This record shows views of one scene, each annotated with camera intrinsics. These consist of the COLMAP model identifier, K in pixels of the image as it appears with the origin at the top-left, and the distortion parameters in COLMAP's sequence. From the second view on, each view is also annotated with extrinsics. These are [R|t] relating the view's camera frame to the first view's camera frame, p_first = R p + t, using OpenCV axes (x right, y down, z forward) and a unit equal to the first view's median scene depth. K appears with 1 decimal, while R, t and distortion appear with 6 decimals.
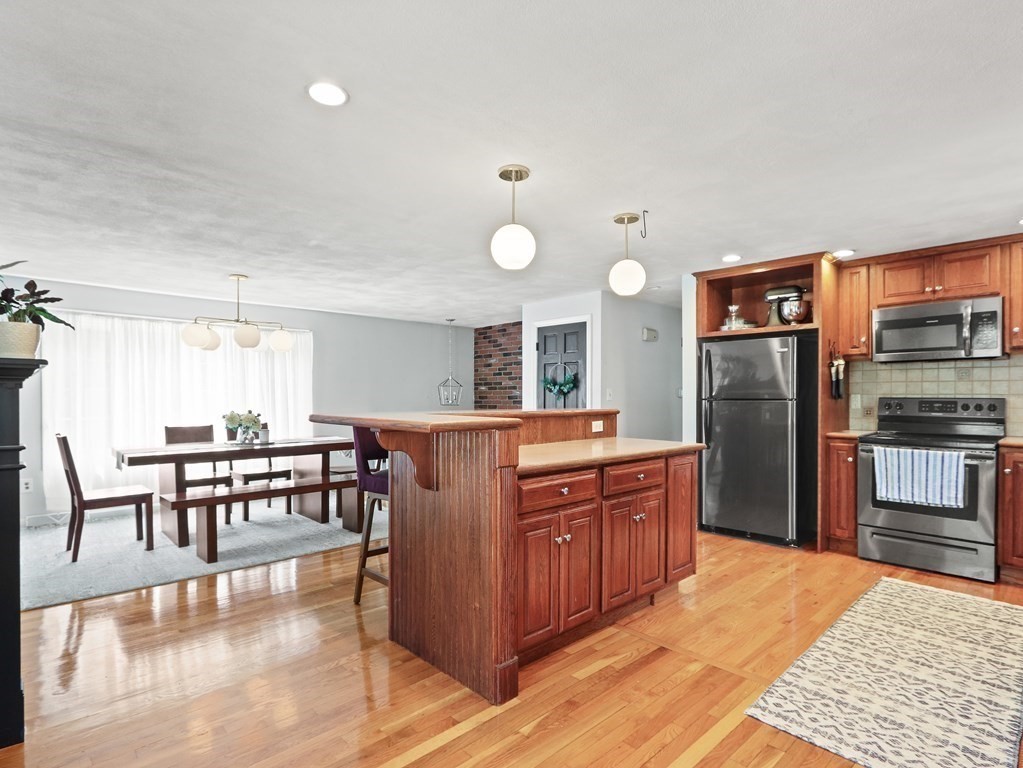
lens RADIAL K [[532.6, 0, 510.7], [0, 532.6, 404.4], [0, 0, 1]] dist [-0.002085, -0.001651]
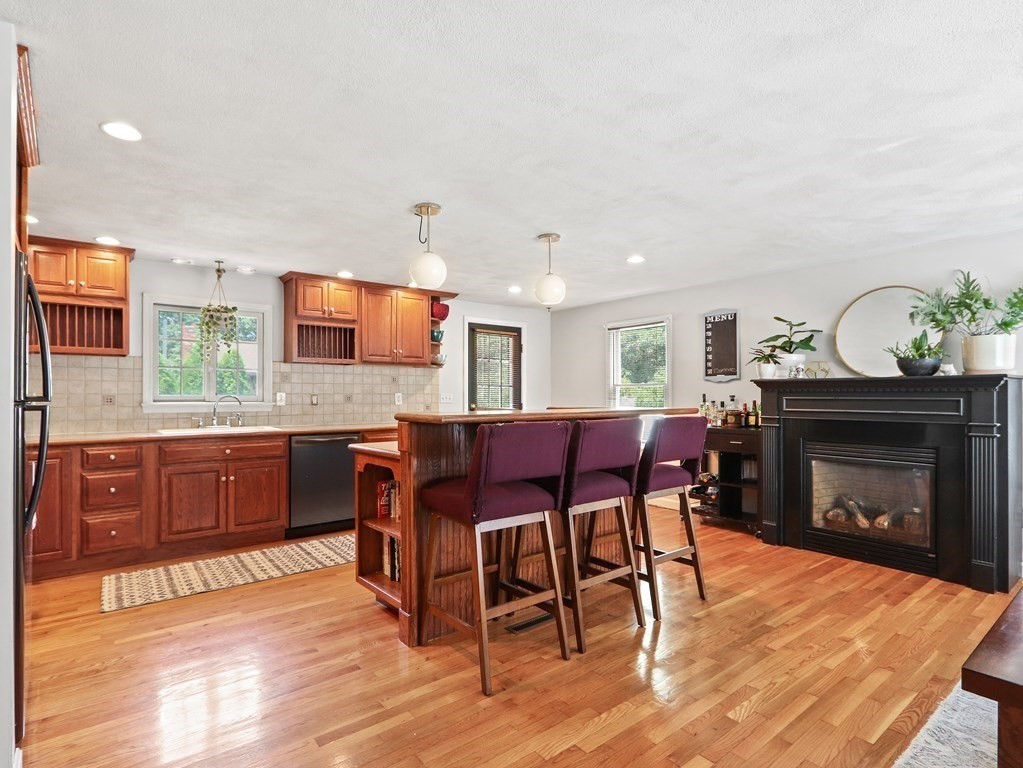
lens RADIAL K [[537.6, 0, 509.1], [0, 537.6, 390.2], [0, 0, 1]] dist [-0.000055, -0.000465]
pose [[-0.996140, -0.003574, 0.087705, -0.006437], [-0.003041, 0.999976, 0.006202, -0.021357], [-0.087725, 0.005912, -0.996127, 1.250021]]
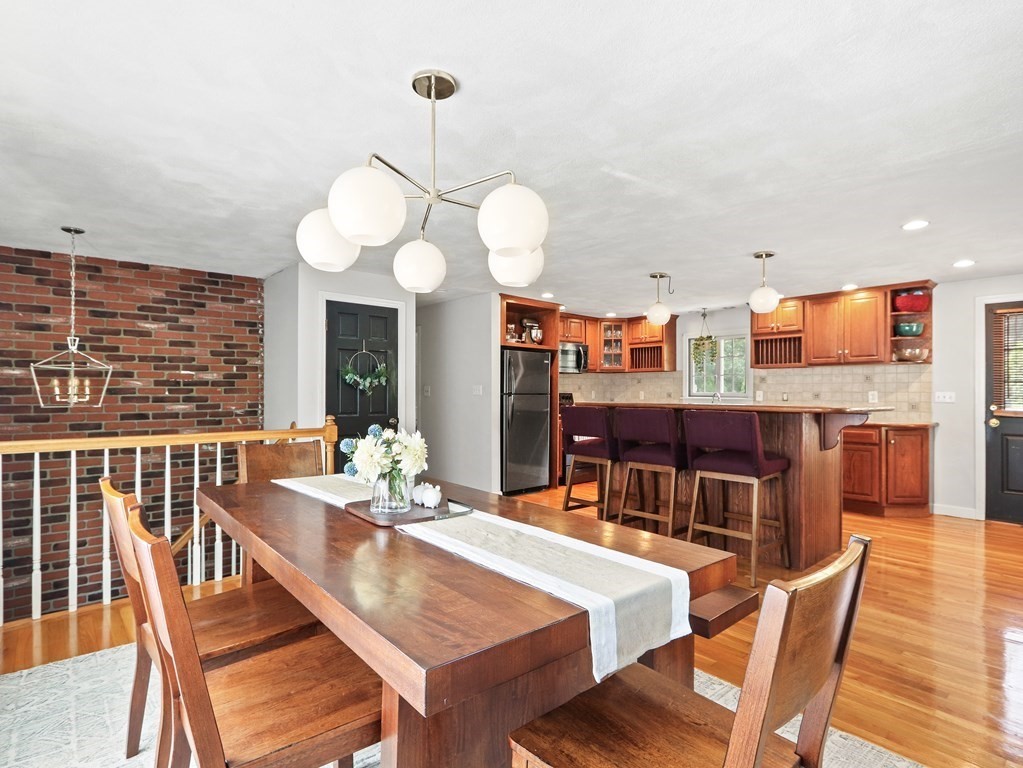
lens RADIAL K [[537.6, 0, 509.1], [0, 537.6, 390.2], [0, 0, 1]] dist [-0.000055, -0.000465]
pose [[0.051924, 0.004145, 0.998642, -0.858229], [0.009286, 0.999946, -0.004634, -0.011811], [-0.998608, 0.009514, 0.051883, 0.856378]]
